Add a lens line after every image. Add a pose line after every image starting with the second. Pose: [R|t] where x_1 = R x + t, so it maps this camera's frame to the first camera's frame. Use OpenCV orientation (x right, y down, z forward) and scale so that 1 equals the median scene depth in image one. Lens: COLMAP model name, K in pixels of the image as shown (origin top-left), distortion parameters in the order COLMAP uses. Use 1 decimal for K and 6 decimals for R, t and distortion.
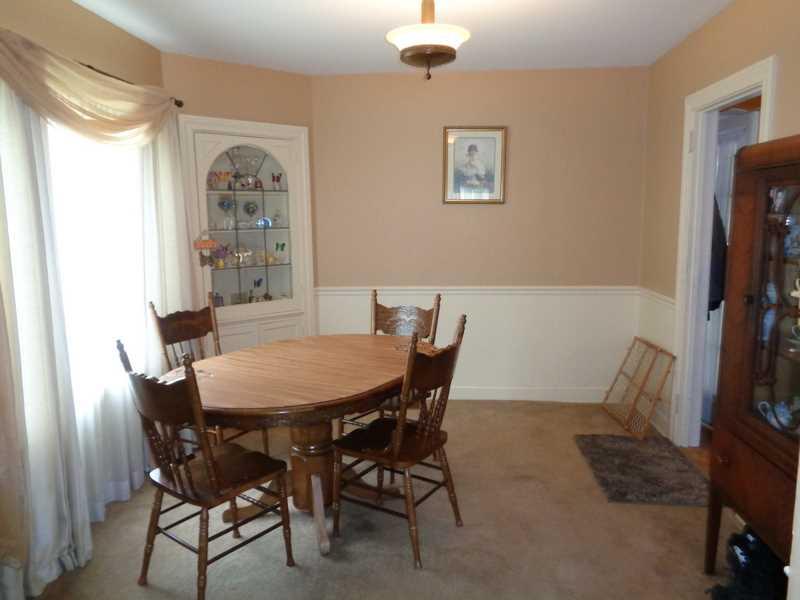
lens RADIAL K [[601.7, 0, 400.0], [0, 601.7, 300.0], [0, 0, 1]] dist [-0.003735, -0.003420]
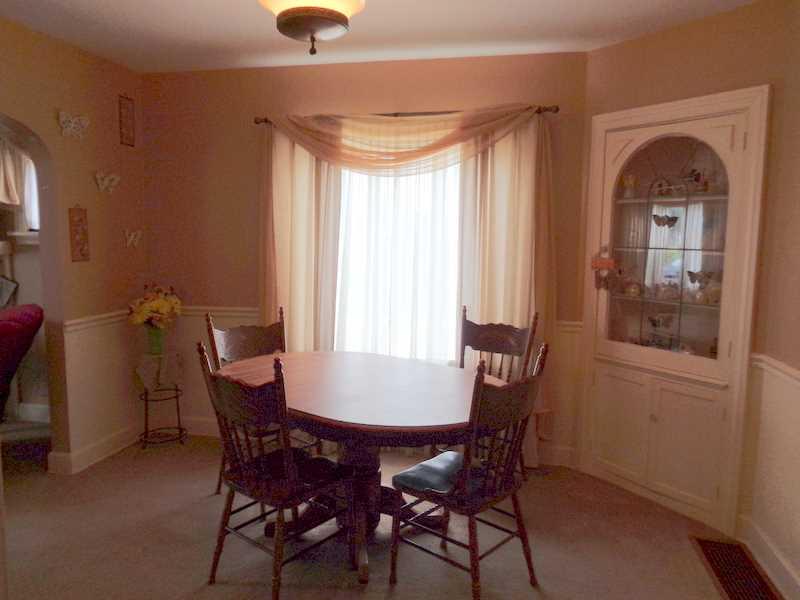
lens RADIAL K [[601.7, 0, 400.0], [0, 601.7, 300.0], [0, 0, 1]] dist [-0.003735, -0.003420]
pose [[-0.124880, 0.119980, -0.984891, 0.551313], [-0.151188, 0.978768, 0.138404, -0.115527], [0.980585, 0.166188, -0.104089, 0.811475]]
